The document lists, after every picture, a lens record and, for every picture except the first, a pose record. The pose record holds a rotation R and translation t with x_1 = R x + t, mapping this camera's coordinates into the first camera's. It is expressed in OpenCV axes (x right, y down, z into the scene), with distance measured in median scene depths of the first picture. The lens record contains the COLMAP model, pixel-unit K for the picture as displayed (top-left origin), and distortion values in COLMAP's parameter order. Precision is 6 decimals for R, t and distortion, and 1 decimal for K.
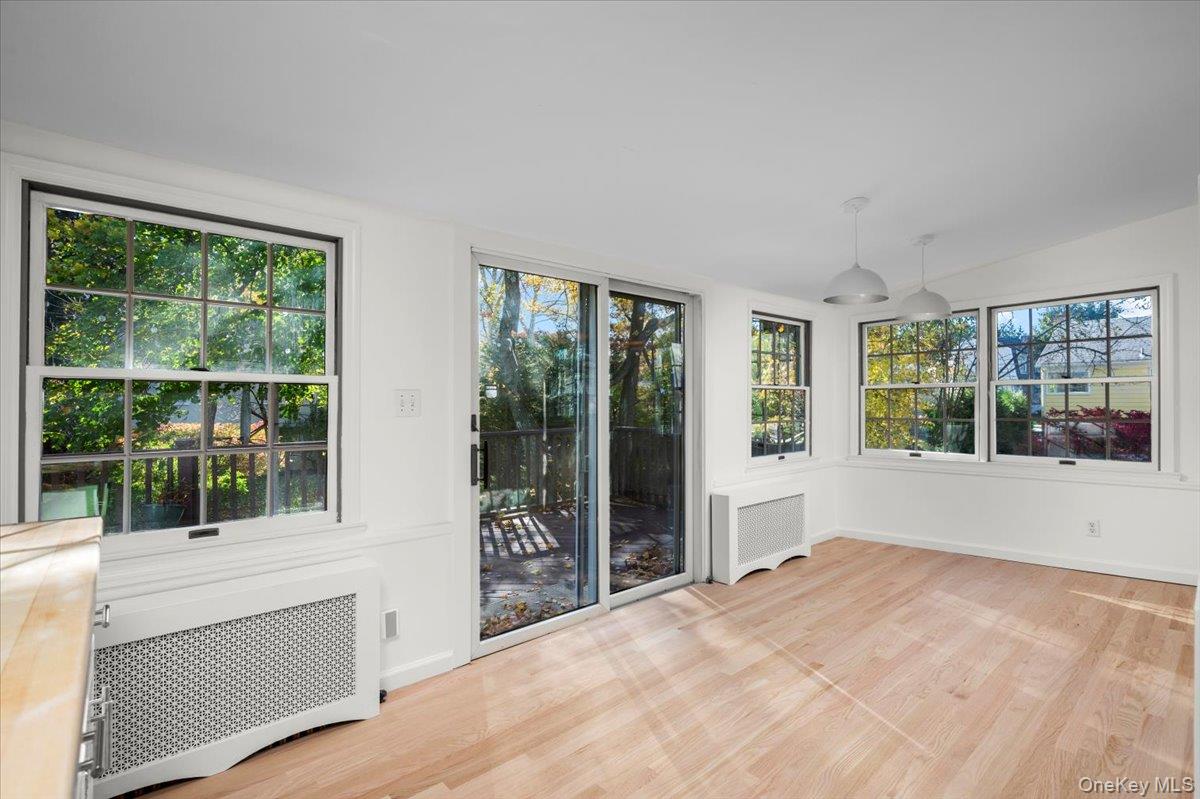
lens RADIAL K [[566.5, 0, 600.0], [0, 566.5, 399.5], [0, 0, 1]] dist [0.001398, 0.000542]
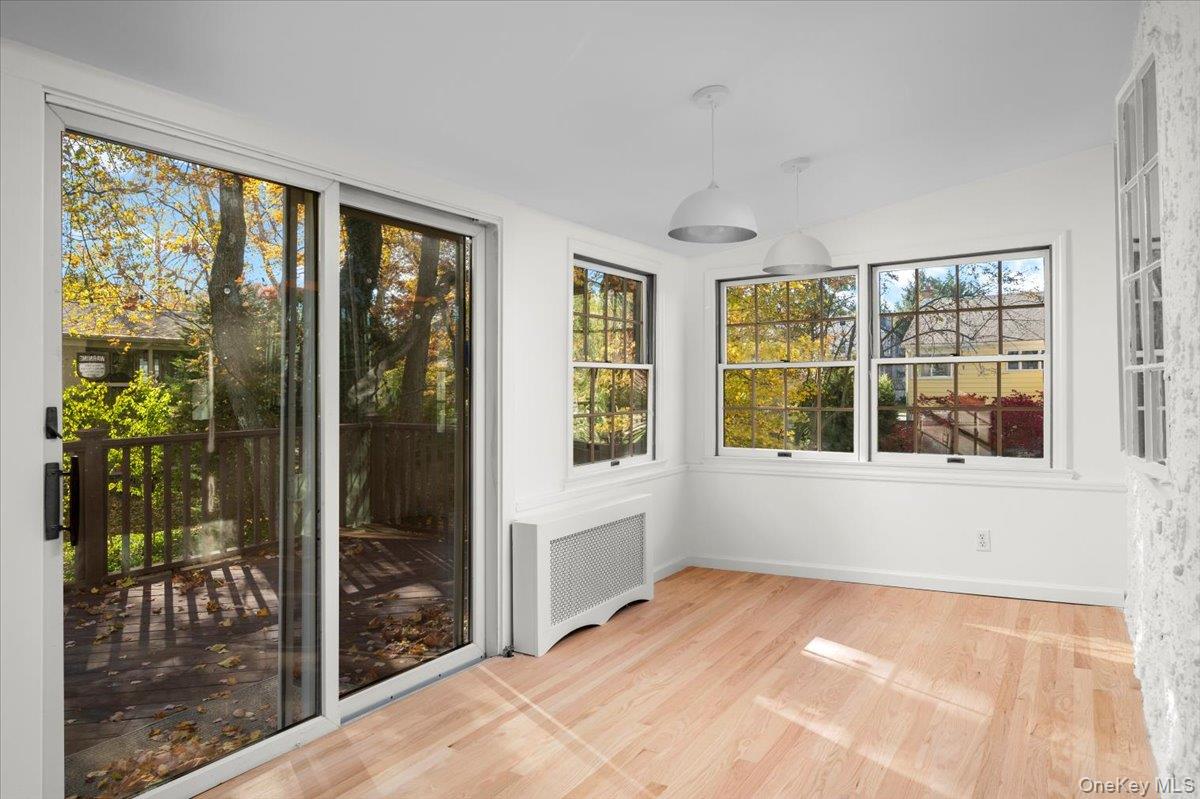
lens RADIAL K [[715.7, 0, 572.0], [0, 715.7, 391.3], [0, 0, 1]] dist [0.001270, 0.000127]
pose [[0.973227, -0.002507, 0.229831, 0.067769], [0.000524, 0.999962, 0.008689, 0.003910], [-0.229845, -0.008336, 0.973192, 0.153244]]
